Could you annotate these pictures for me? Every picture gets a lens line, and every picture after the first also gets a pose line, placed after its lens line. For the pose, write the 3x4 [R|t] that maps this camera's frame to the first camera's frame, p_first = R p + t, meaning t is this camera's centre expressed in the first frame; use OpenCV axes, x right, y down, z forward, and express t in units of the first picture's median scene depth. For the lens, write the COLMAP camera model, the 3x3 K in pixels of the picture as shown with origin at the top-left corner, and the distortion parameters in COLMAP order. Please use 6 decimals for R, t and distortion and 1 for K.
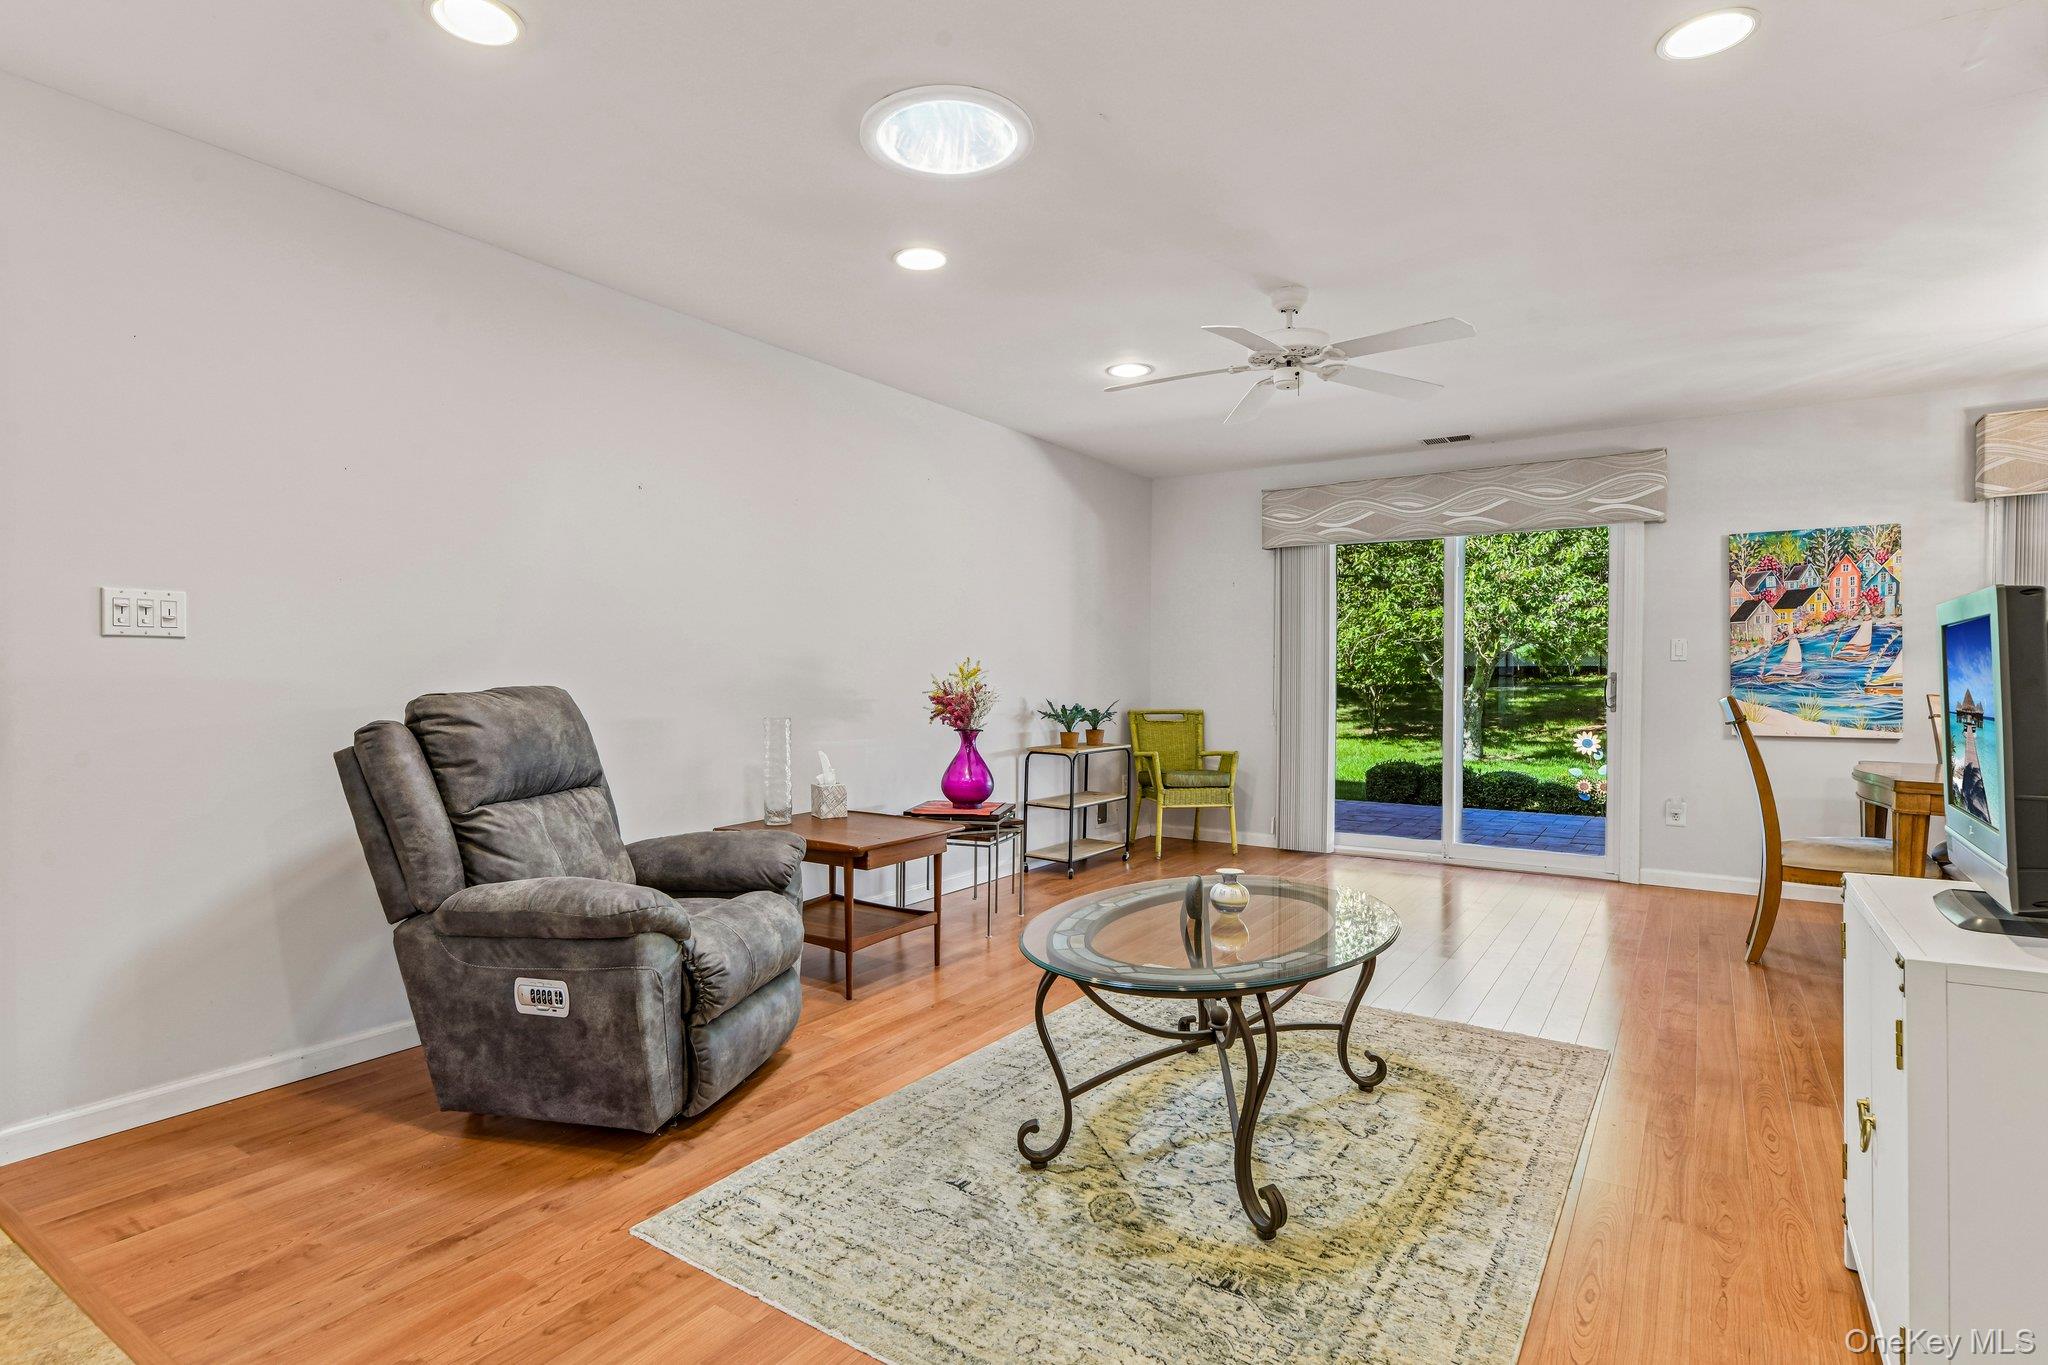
lens RADIAL K [[1035.3, 0, 1036.6], [0, 1035.3, 688.3], [0, 0, 1]] dist [0.009075, -0.003391]
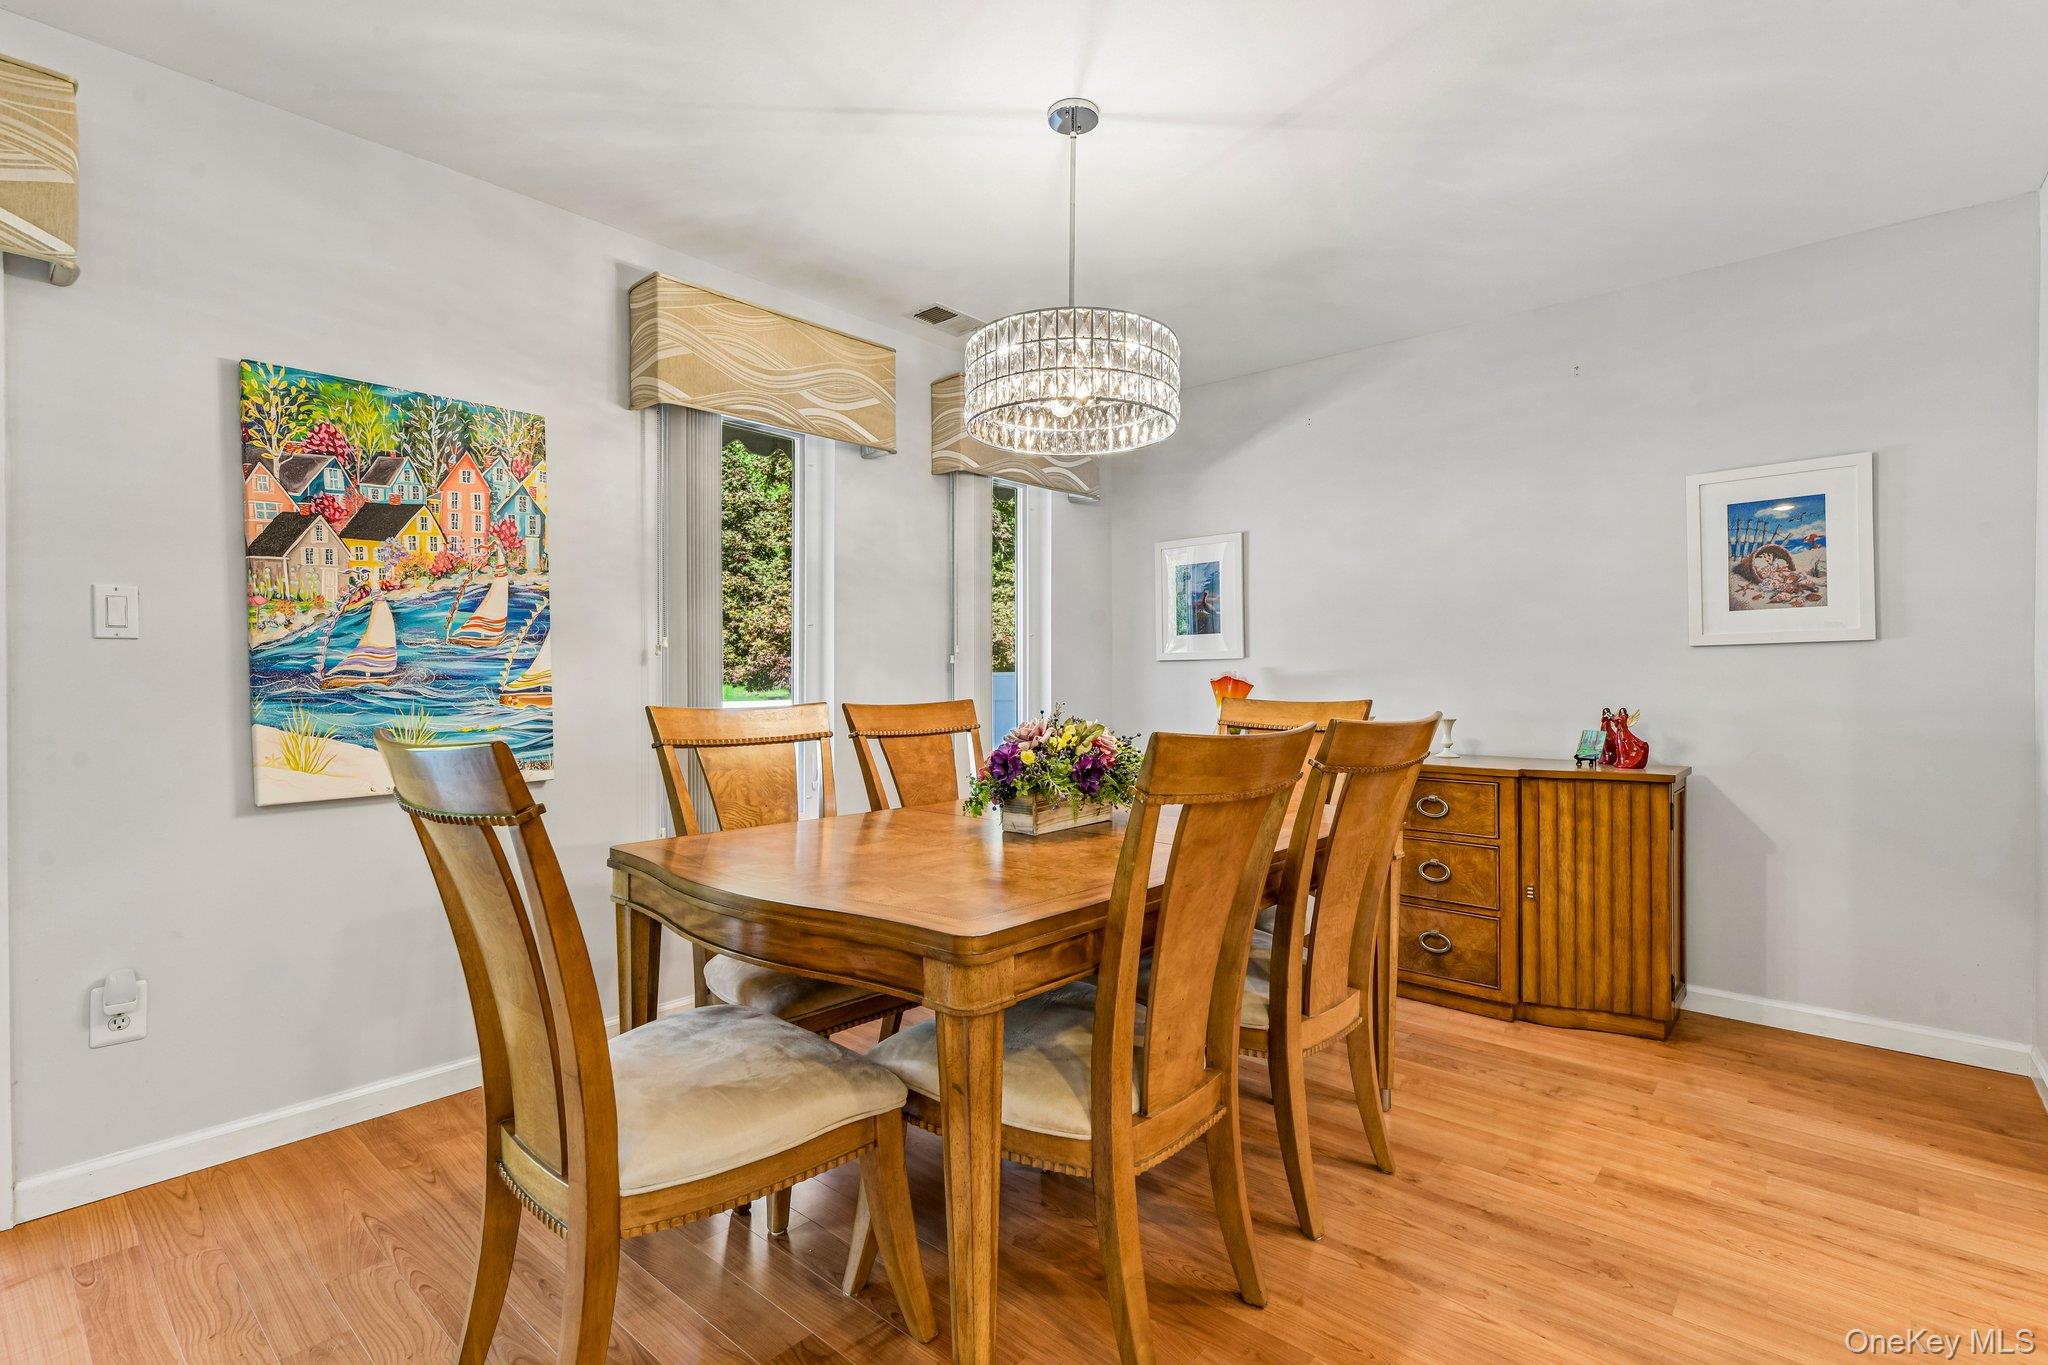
lens RADIAL K [[946.5, 0, 1004.4], [0, 946.5, 681.2], [0, 0, 1]] dist [0.003630, -0.002452]
pose [[0.160186, -0.004845, 0.987075, 0.331940], [0.020377, 0.999791, 0.001601, -0.003534], [-0.986877, 0.019857, 0.160251, 0.643684]]
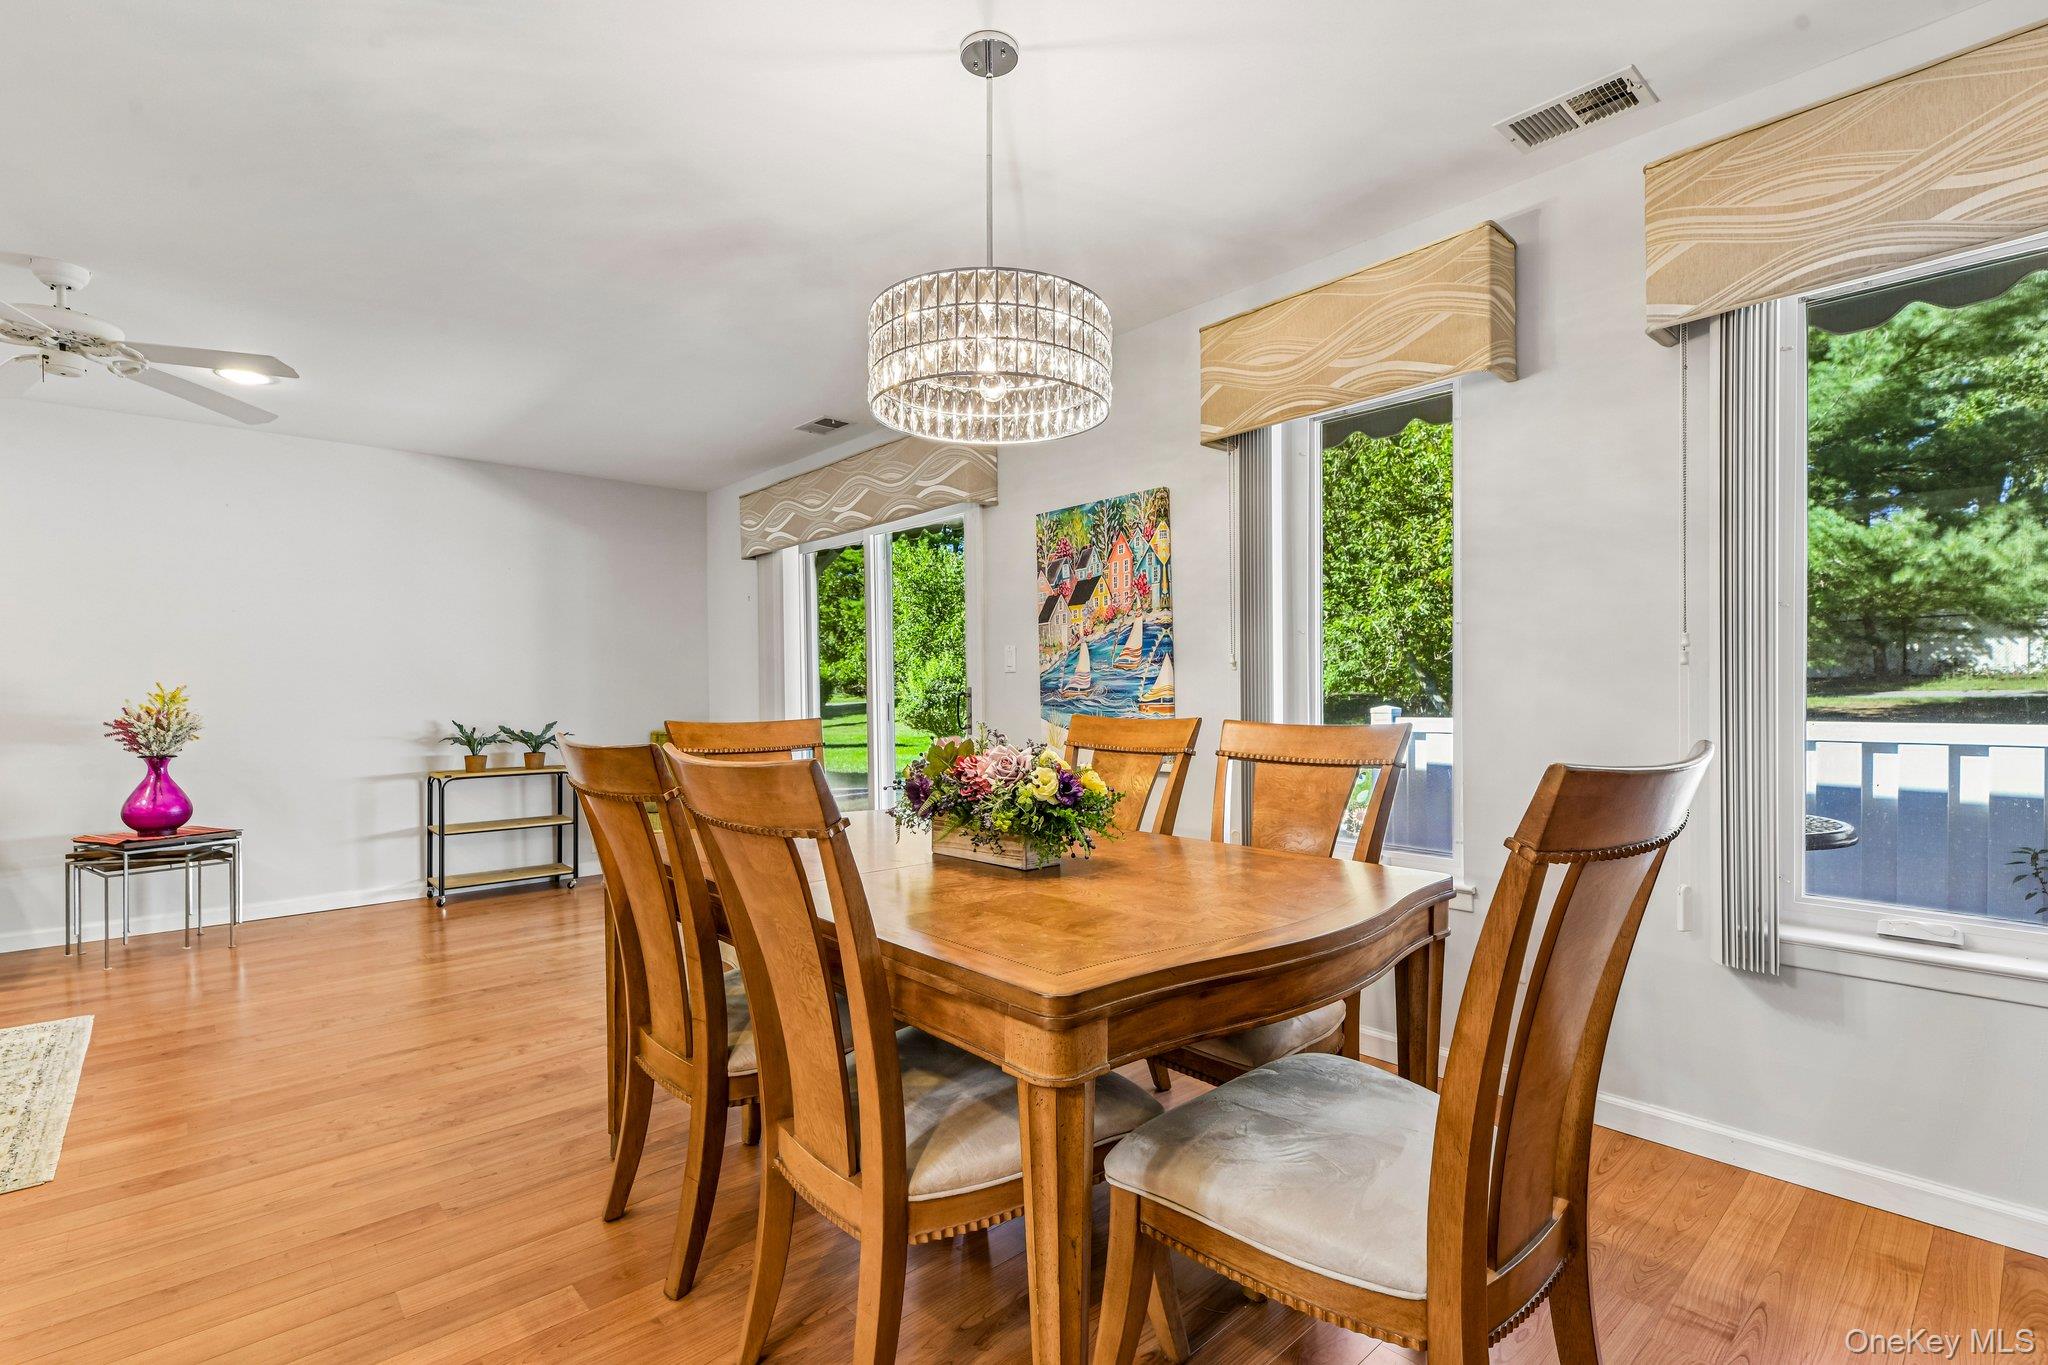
lens RADIAL K [[946.5, 0, 1042.1], [0, 946.5, 701.0], [0, 0, 1]] dist [0.003630, -0.002452]
pose [[0.967559, -0.011552, -0.252383, 0.897164], [0.012282, 0.999924, 0.001317, -0.004866], [0.252348, -0.004375, 0.967627, 0.305122]]
